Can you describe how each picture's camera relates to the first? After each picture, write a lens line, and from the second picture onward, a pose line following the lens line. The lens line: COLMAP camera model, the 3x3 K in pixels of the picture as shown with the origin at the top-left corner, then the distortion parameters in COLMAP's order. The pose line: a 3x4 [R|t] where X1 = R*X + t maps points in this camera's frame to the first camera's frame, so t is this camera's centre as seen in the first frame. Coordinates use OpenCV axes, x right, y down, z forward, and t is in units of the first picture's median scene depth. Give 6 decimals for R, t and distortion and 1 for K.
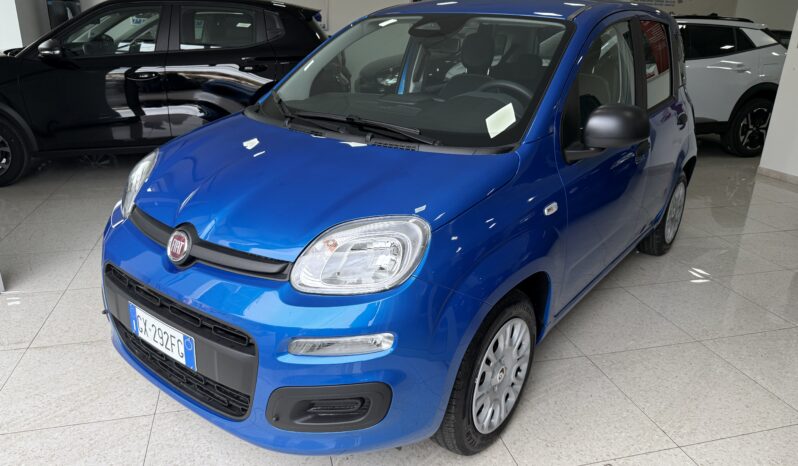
lens RADIAL K [[567.4, 0, 400.6], [0, 567.4, 230.4], [0, 0, 1]] dist [0.046579, -0.056794]
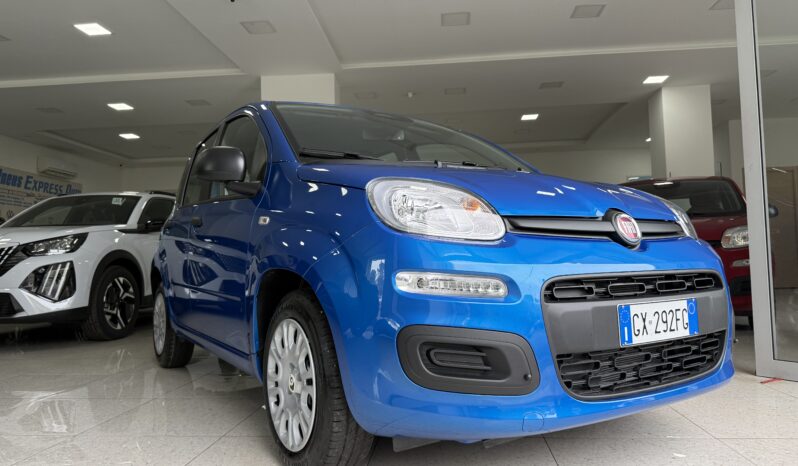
lens RADIAL K [[567.4, 0, 394.3], [0, 567.4, 230.5], [0, 0, 1]] dist [0.046579, -0.056794]
pose [[0.338445, 0.019044, 0.940794, -1.234916], [0.352887, 0.924259, -0.145658, 0.029350], [-0.872311, 0.381291, 0.306090, 0.903410]]
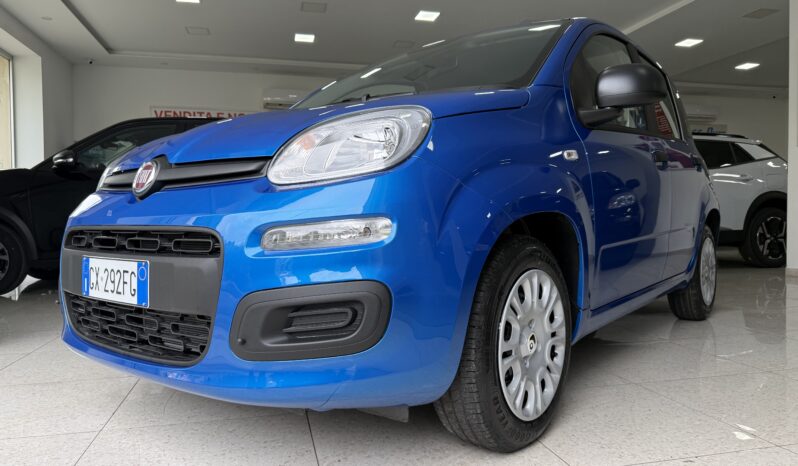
lens RADIAL K [[567.4, 0, 395.4], [0, 567.4, 237.0], [0, 0, 1]] dist [0.046579, -0.056794]
pose [[0.999110, -0.035182, -0.023250, 0.008663], [0.026116, 0.949091, -0.313918, 0.343702], [0.033110, 0.313031, 0.949165, 0.181973]]
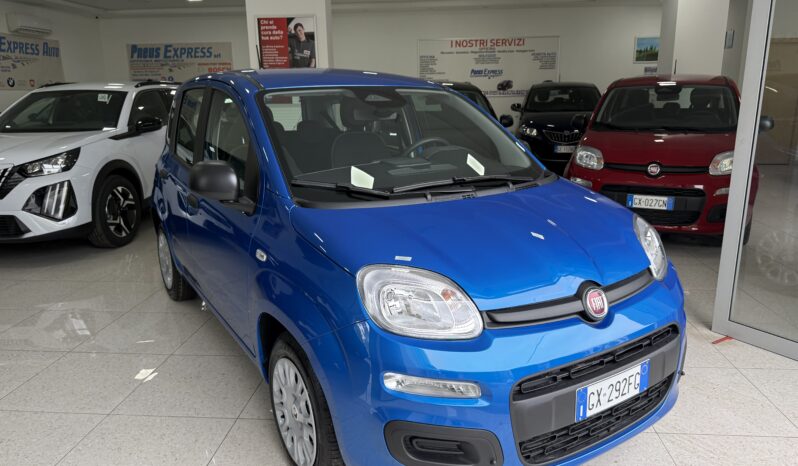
lens RADIAL K [[567.4, 0, 399.3], [0, 567.4, 236.6], [0, 0, 1]] dist [0.046579, -0.056794]
pose [[0.326945, -0.265235, 0.907060, -1.236055], [0.345631, 0.926872, 0.146447, -0.316278], [-0.879571, 0.265628, 0.394710, 0.749420]]
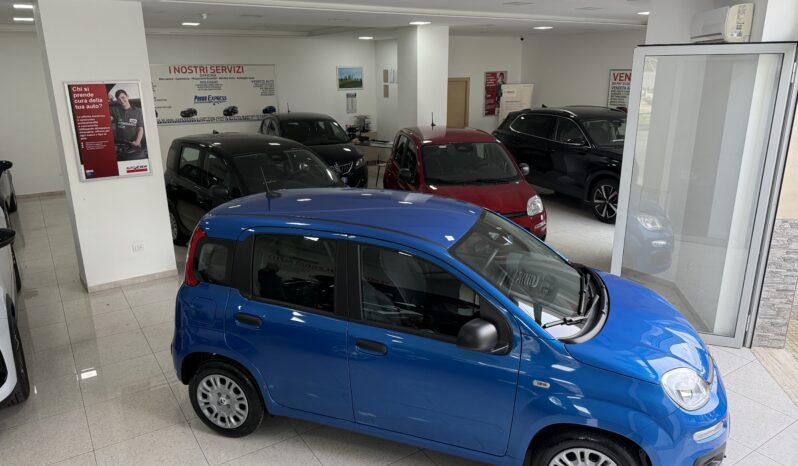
lens RADIAL K [[567.4, 0, 401.4], [0, 567.4, 236.6], [0, 0, 1]] dist [0.046579, -0.056794]
pose [[-0.340284, -0.297258, 0.892101, -1.481011], [0.318256, 0.856319, 0.406731, -1.276841], [-0.884828, 0.422320, -0.196787, 1.861796]]
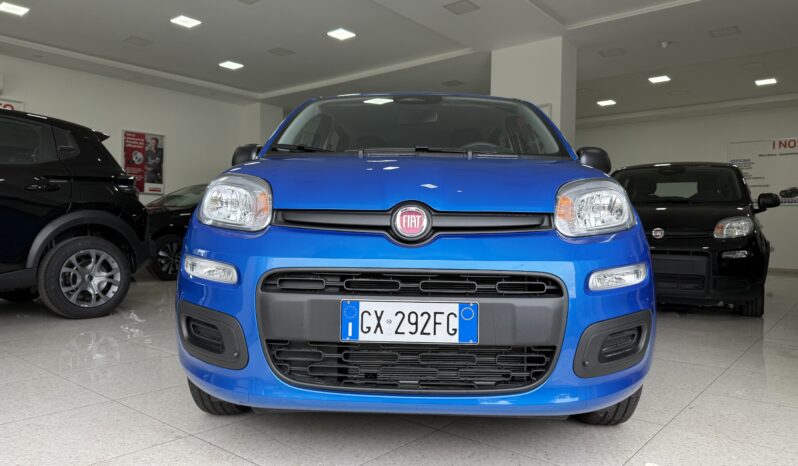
lens RADIAL K [[567.4, 0, 397.6], [0, 567.4, 237.6], [0, 0, 1]] dist [0.046579, -0.056794]
pose [[0.810429, -0.022217, 0.585416, -0.809558], [0.208502, 0.944789, -0.252786, 0.239619], [-0.547478, 0.326925, 0.770317, 0.273612]]
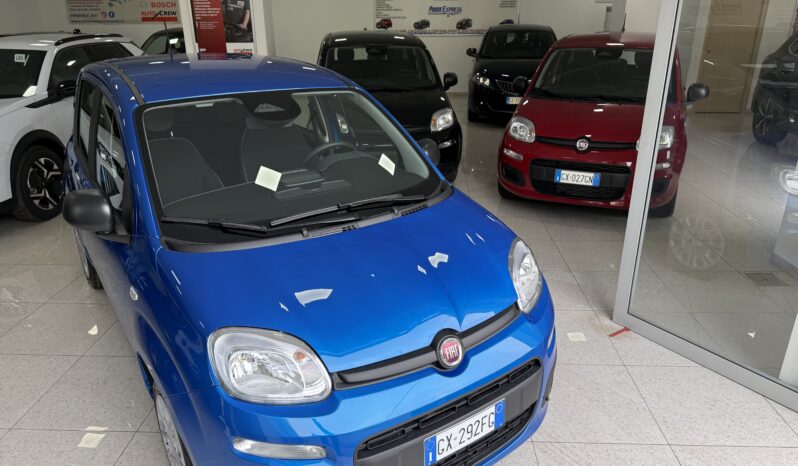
lens RADIAL K [[567.4, 0, 395.8], [0, 567.4, 239.2], [0, 0, 1]] dist [0.046579, -0.056794]
pose [[0.292121, -0.386919, 0.874619, -1.114585], [0.343516, 0.895930, 0.281613, -0.441753], [-0.892559, 0.218180, 0.394633, 0.528926]]
